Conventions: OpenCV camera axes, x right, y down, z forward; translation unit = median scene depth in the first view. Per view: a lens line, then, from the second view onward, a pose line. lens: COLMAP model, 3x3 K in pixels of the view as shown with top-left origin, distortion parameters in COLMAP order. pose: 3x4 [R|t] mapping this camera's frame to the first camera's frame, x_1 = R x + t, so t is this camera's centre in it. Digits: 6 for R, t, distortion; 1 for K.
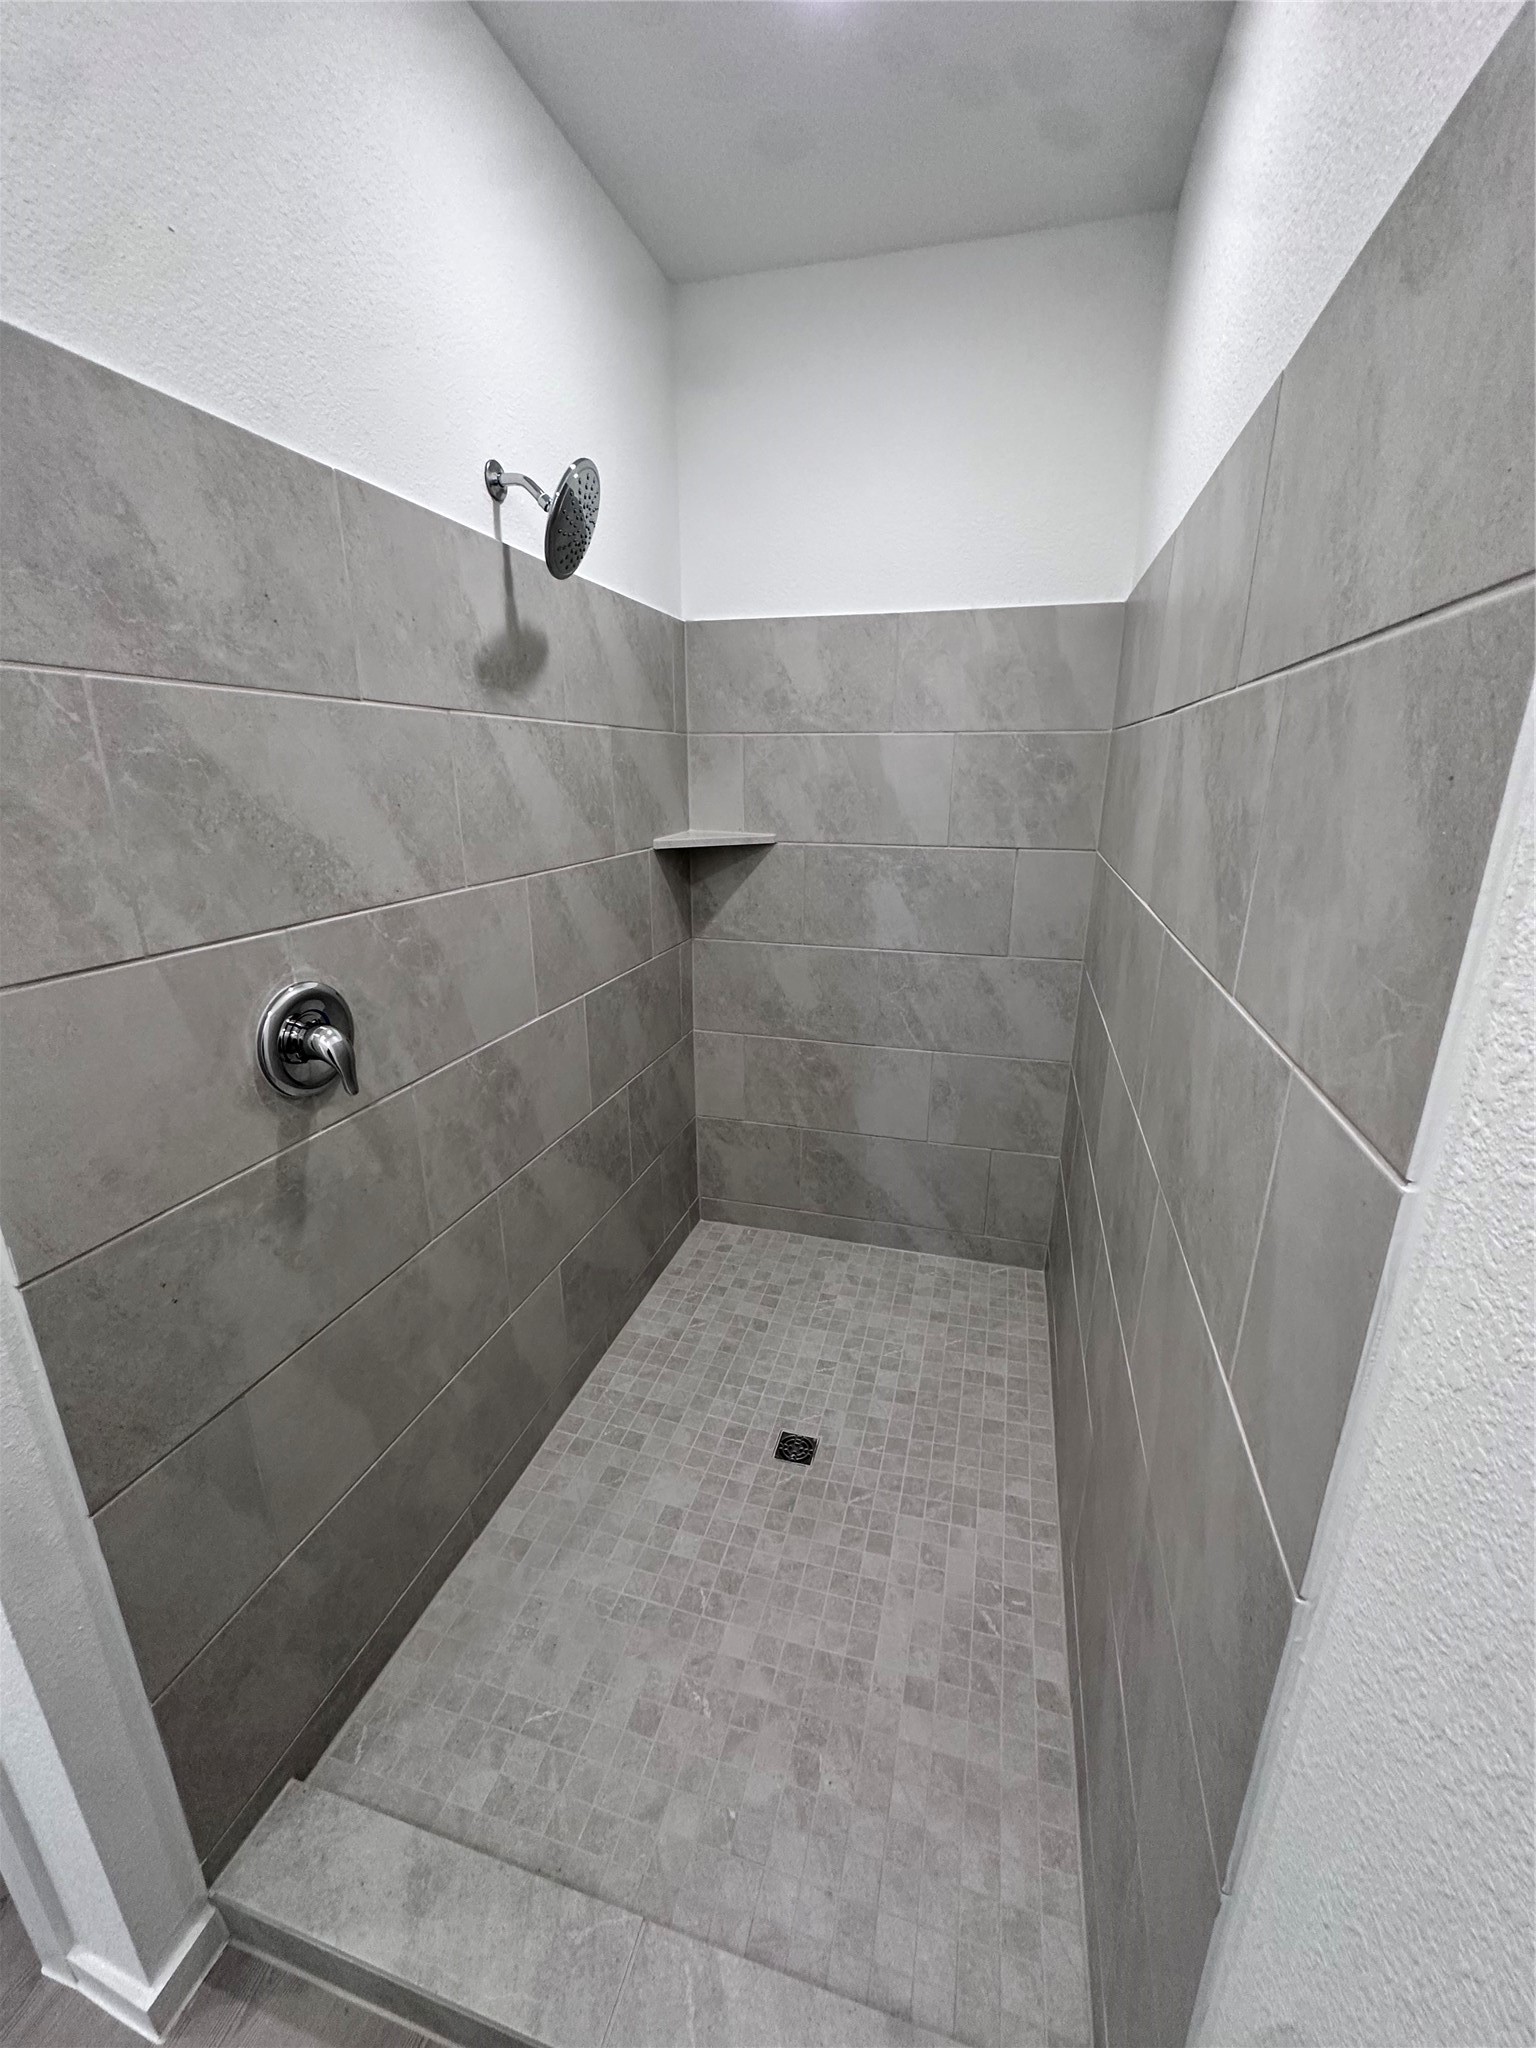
lens RADIAL K [[819.5, 0, 768.0], [0, 819.5, 1024.0], [0, 0, 1]] dist [-0.000028, -0.000016]
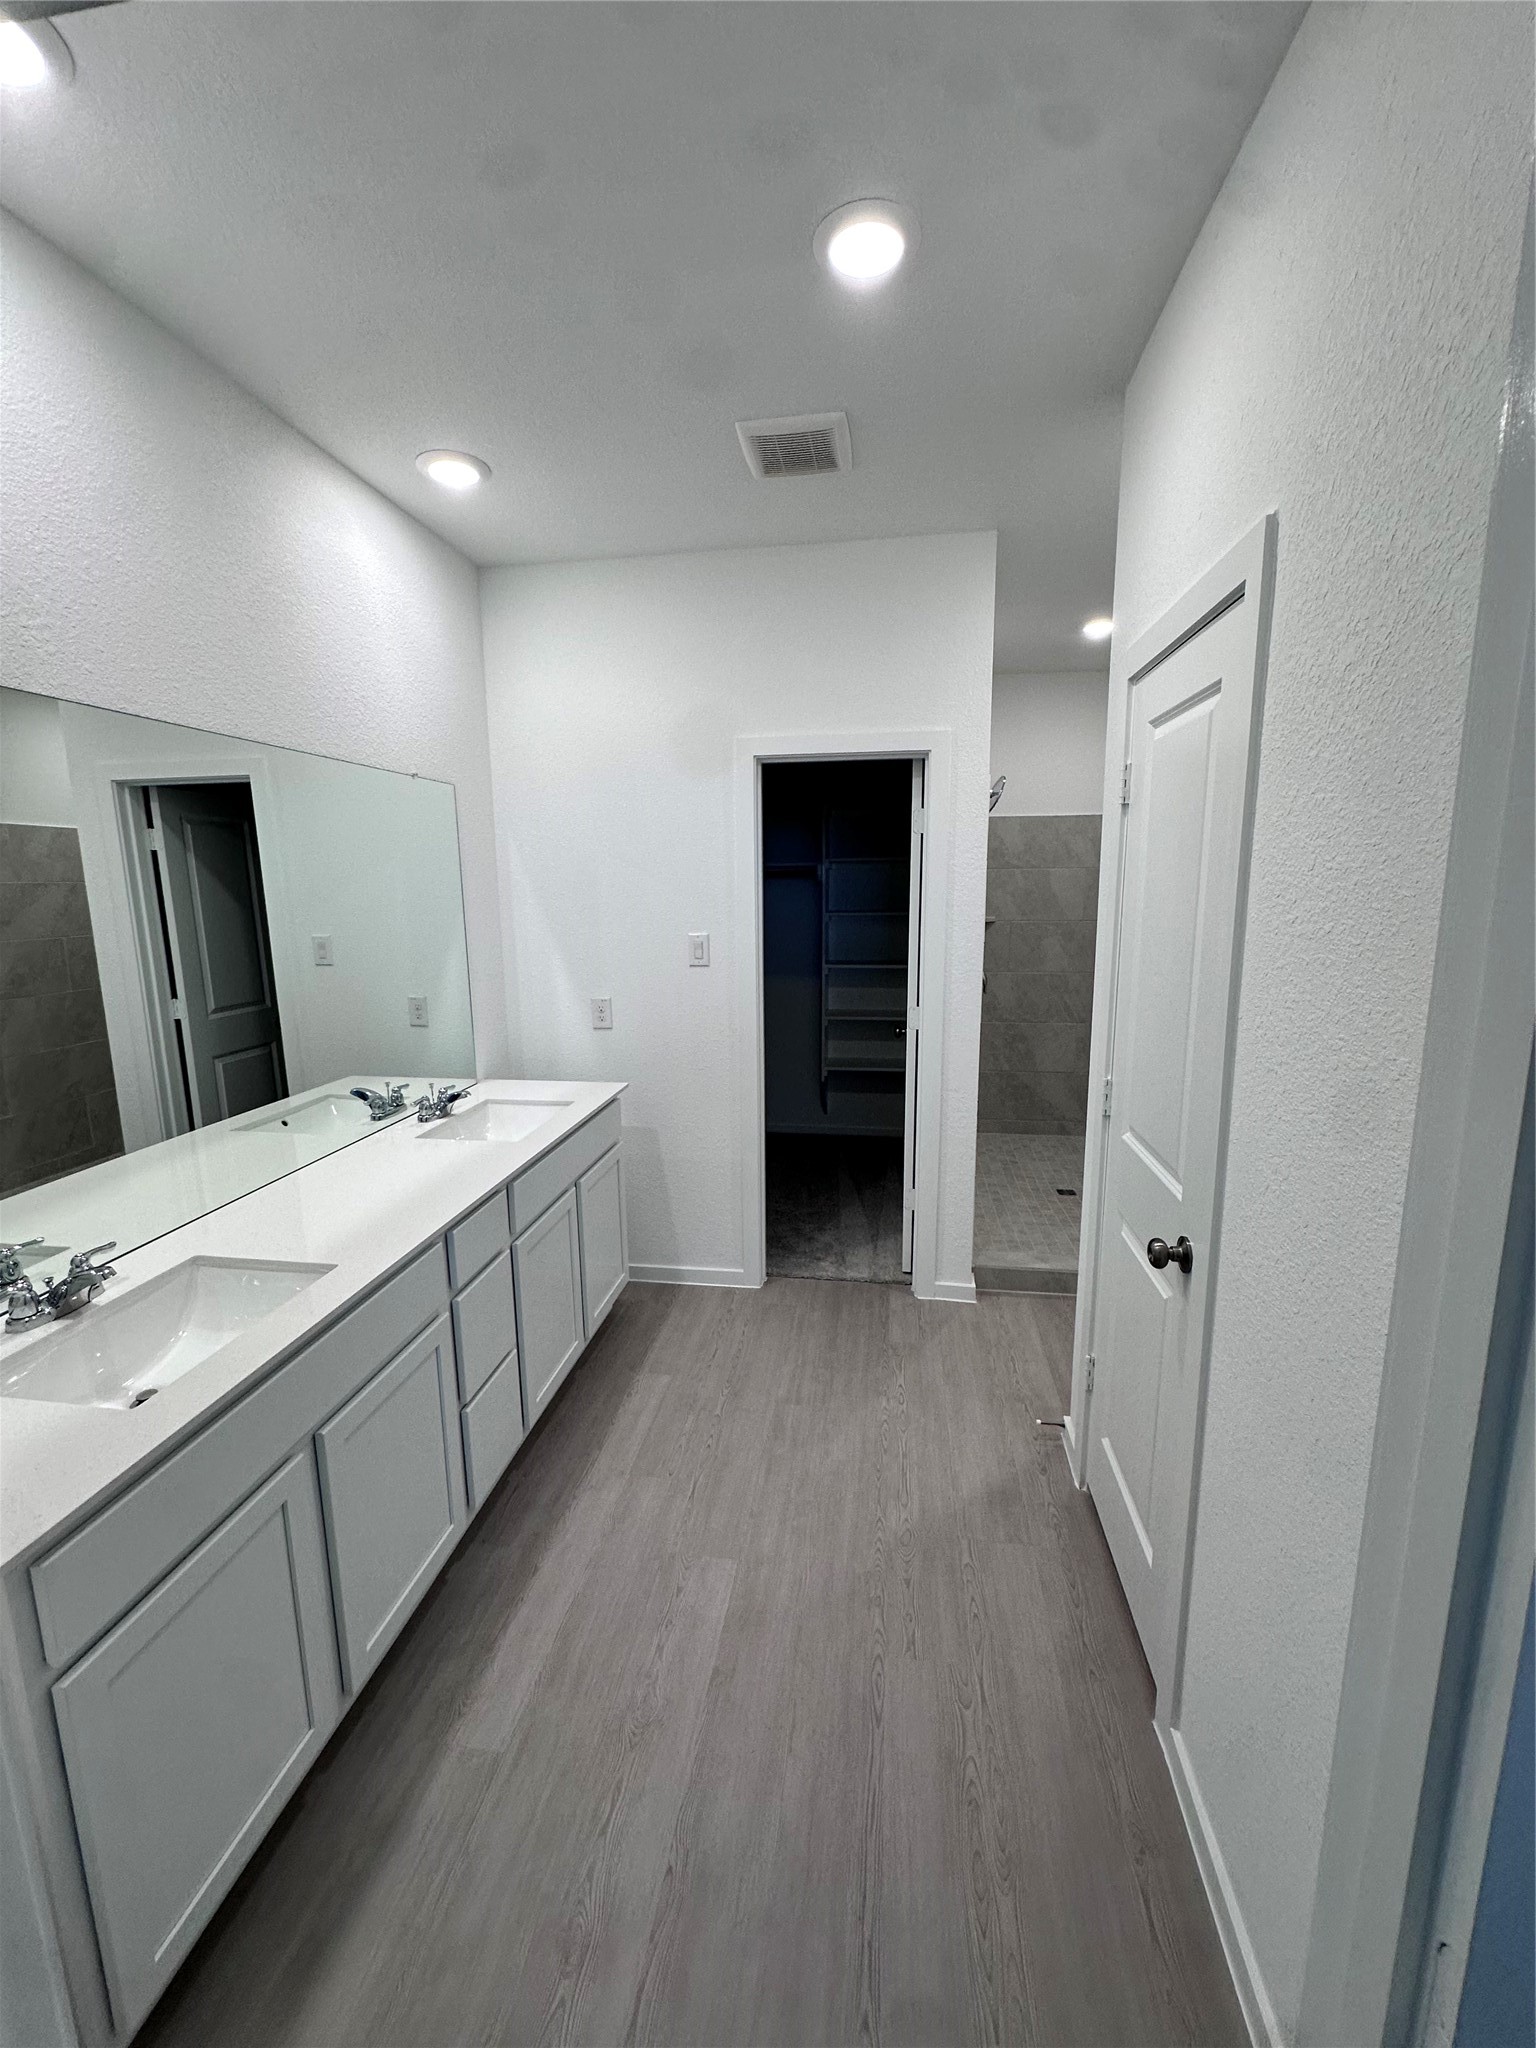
lens RADIAL K [[819.5, 0, 768.0], [0, 819.5, 1024.0], [0, 0, 1]] dist [-0.000028, -0.000016]
pose [[0.991399, -0.035015, 0.126103, -0.799498], [0.051624, 0.990044, -0.130952, 0.259471], [-0.120262, 0.136335, 0.983336, -0.863509]]
